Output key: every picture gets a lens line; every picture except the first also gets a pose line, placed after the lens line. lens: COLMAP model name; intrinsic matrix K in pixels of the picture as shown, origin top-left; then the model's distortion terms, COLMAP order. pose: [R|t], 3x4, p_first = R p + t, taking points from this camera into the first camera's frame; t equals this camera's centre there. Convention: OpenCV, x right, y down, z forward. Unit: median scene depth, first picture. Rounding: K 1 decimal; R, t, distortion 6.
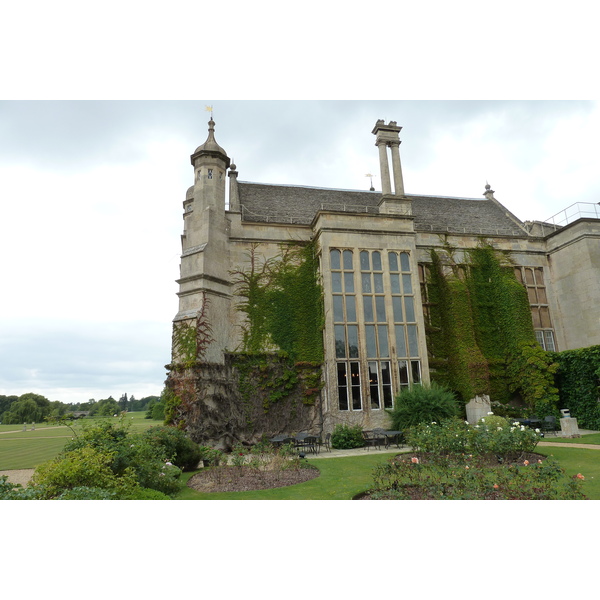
lens RADIAL K [[454.6, 0, 300.0], [0, 454.6, 300.0], [0, 0, 1]] dist [0.001034, -0.001250]
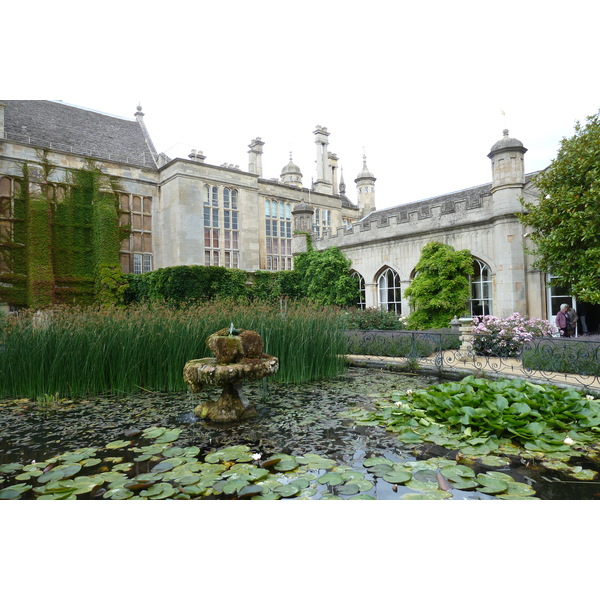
lens RADIAL K [[454.6, 0, 300.0], [0, 454.6, 300.0], [0, 0, 1]] dist [0.001034, -0.001250]
pose [[0.883931, 0.031467, 0.466557, 0.353844], [-0.124754, 0.977440, 0.170432, -0.062347], [-0.450668, -0.208855, 0.867916, -0.177337]]
